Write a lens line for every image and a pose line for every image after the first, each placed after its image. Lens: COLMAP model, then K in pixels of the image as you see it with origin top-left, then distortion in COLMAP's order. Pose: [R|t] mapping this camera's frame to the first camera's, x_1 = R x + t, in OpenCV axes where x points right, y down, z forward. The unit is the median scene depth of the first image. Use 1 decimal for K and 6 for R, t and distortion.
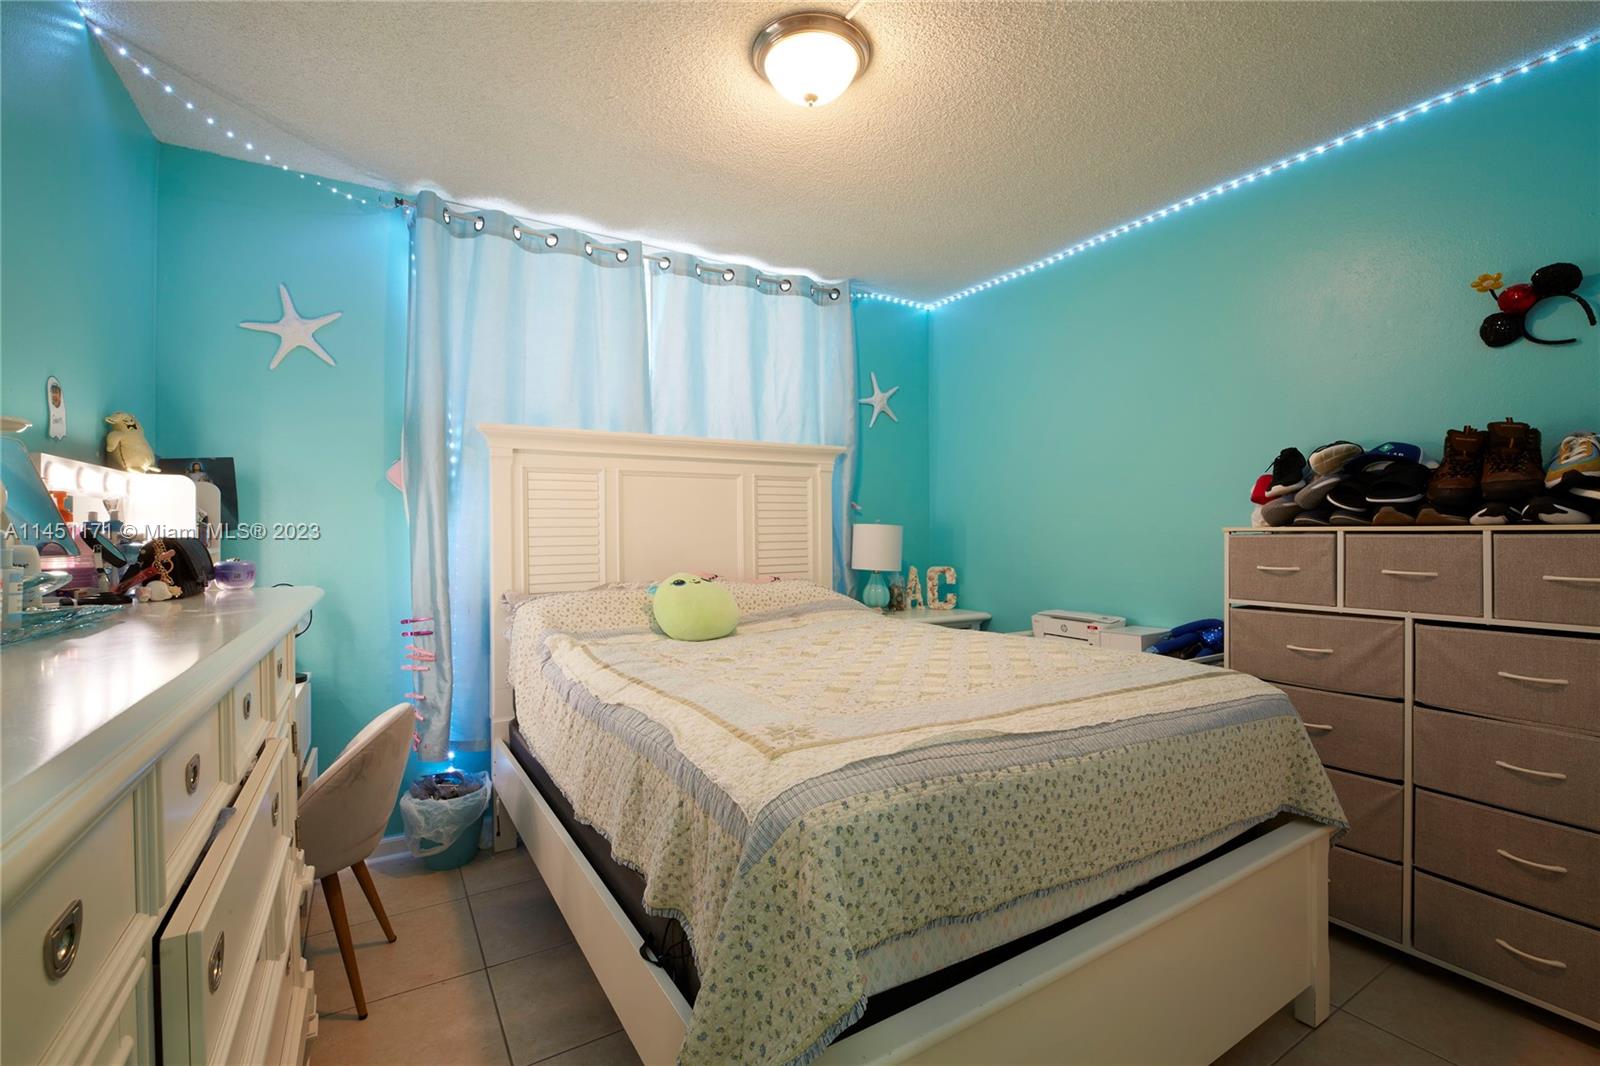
lens RADIAL K [[706.2, 0, 791.7], [0, 706.2, 539.7], [0, 0, 1]] dist [-0.011344, -0.001650]
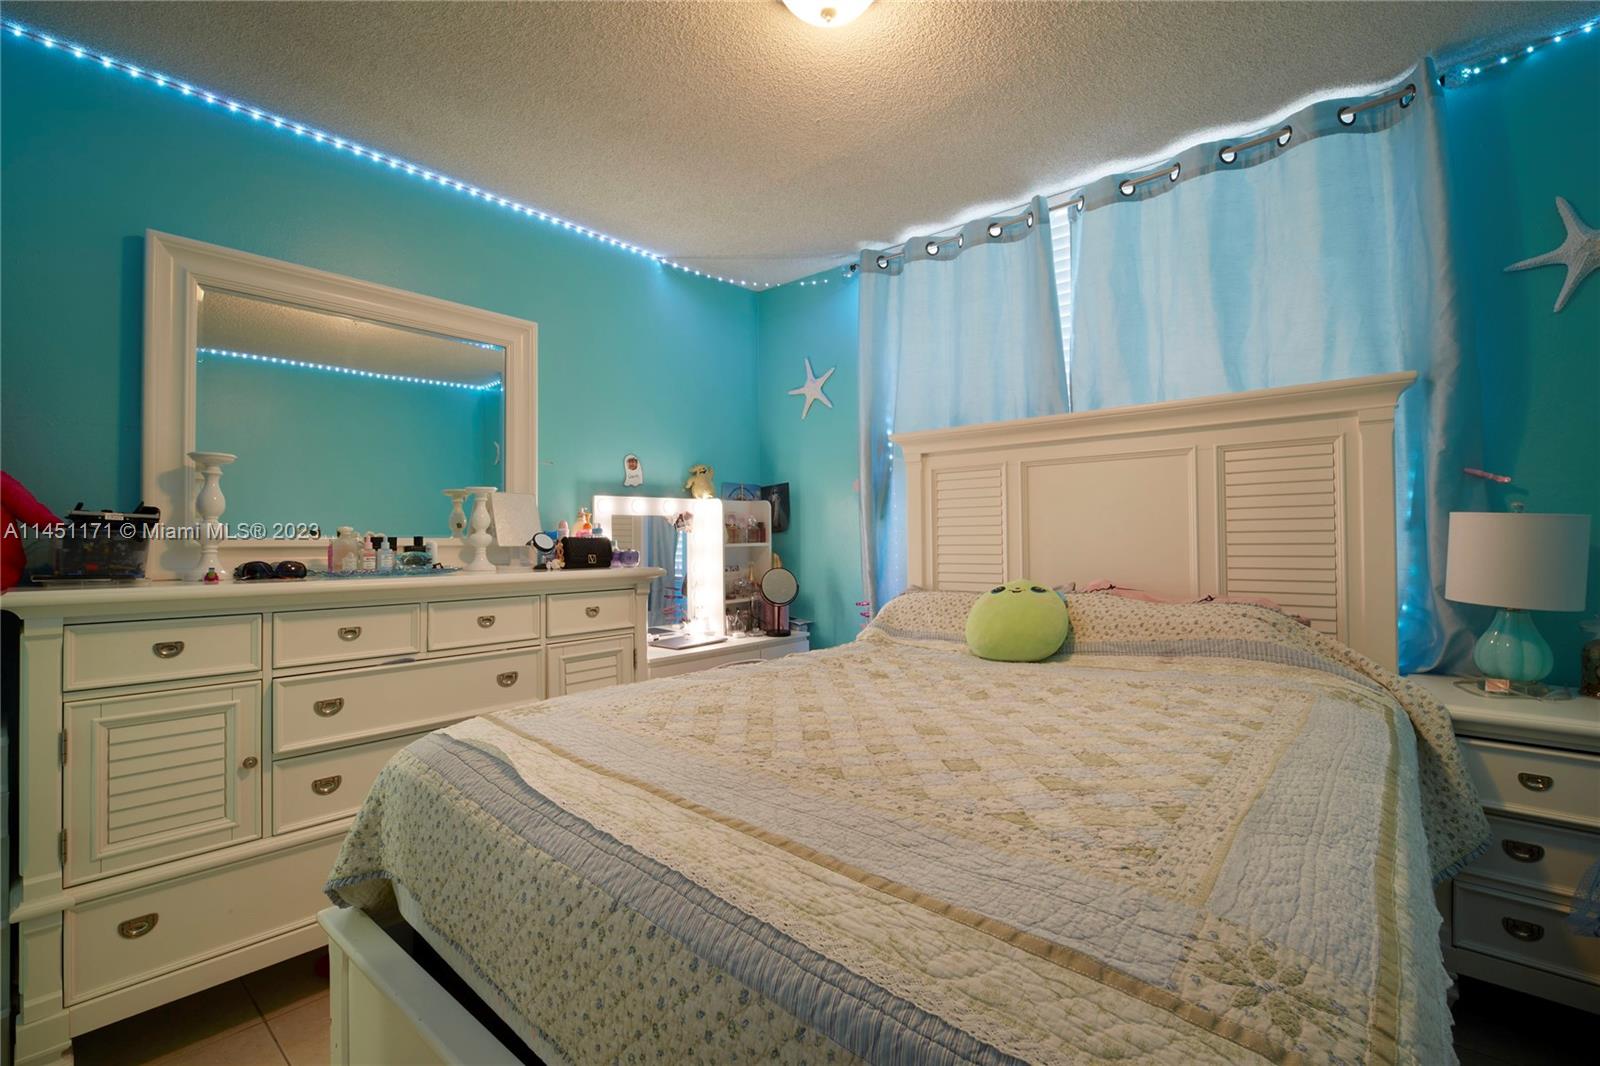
lens RADIAL K [[706.2, 0, 792.0], [0, 706.2, 525.5], [0, 0, 1]] dist [-0.011344, -0.001650]
pose [[0.291455, -0.010702, -0.956525, 0.522341], [-0.001247, 0.999932, -0.011568, -0.006598], [0.956584, 0.004564, 0.291422, 0.458427]]
